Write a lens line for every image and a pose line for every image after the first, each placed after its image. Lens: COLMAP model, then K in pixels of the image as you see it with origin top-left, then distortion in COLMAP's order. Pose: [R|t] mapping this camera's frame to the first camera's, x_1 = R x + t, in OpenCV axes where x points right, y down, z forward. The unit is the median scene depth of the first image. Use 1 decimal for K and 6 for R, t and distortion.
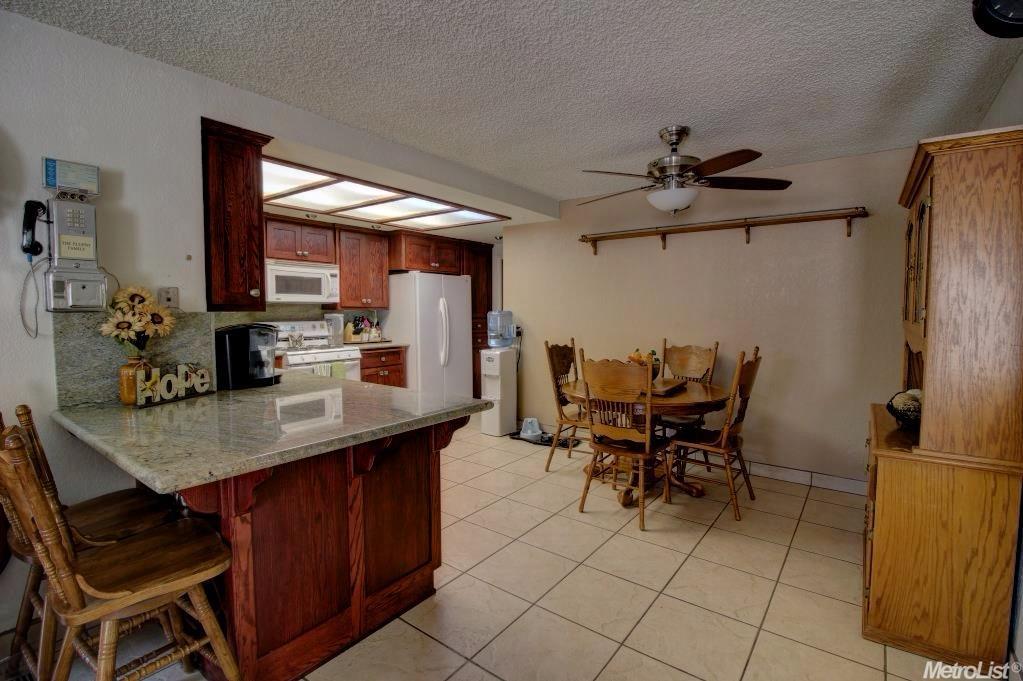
lens RADIAL K [[476.8, 0, 519.6], [0, 476.8, 341.4], [0, 0, 1]] dist [0.003033, -0.011769]
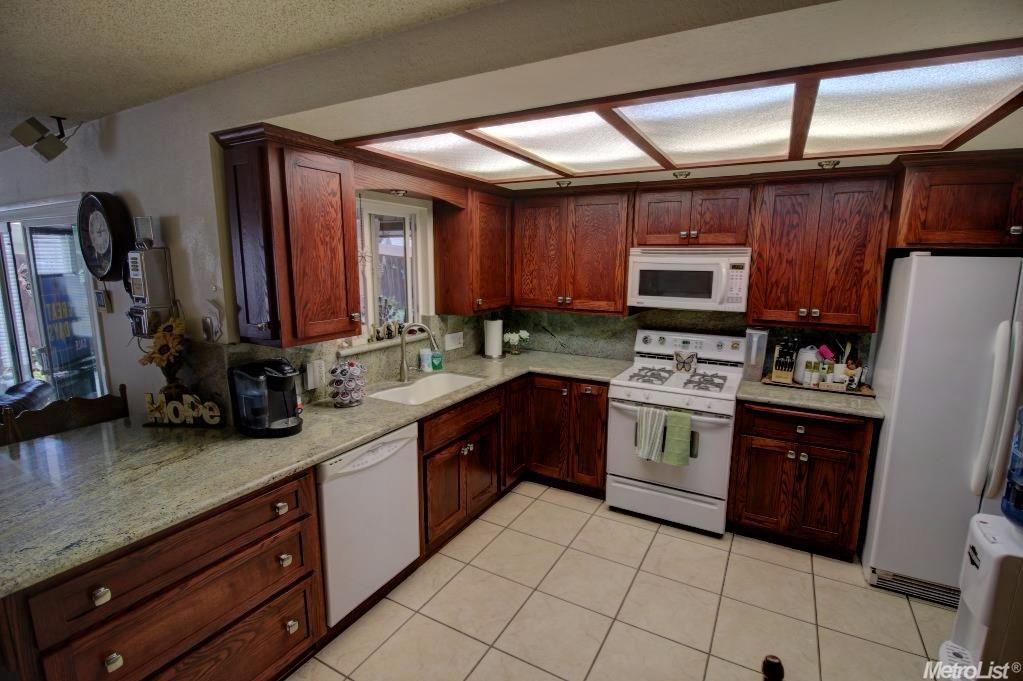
lens RADIAL K [[476.8, 0, 519.6], [0, 476.8, 341.4], [0, 0, 1]] dist [0.003033, -0.011769]
pose [[0.136046, 0.167170, -0.976497, 0.198551], [-0.074899, 0.984575, 0.158118, -0.145140], [0.987867, 0.051628, 0.146469, 0.790434]]
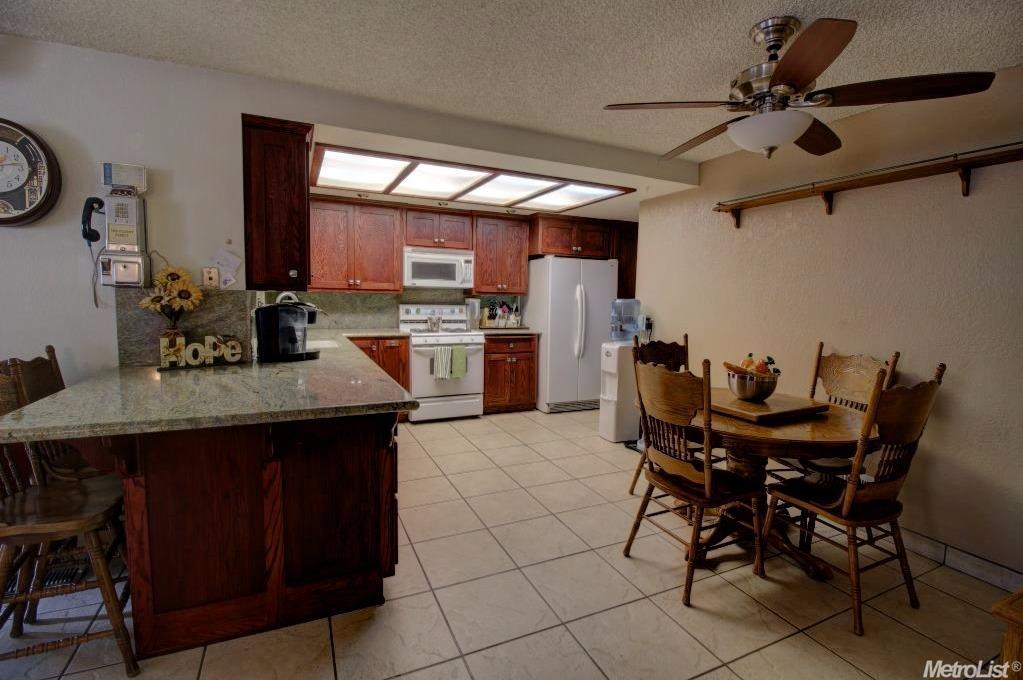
lens RADIAL K [[476.8, 0, 519.6], [0, 476.8, 340.9], [0, 0, 1]] dist [0.003033, -0.011769]
pose [[0.882006, 0.061089, -0.467261, 0.240461], [-0.051892, 0.998122, 0.032540, -0.007387], [0.468372, -0.004453, 0.883520, 0.172732]]
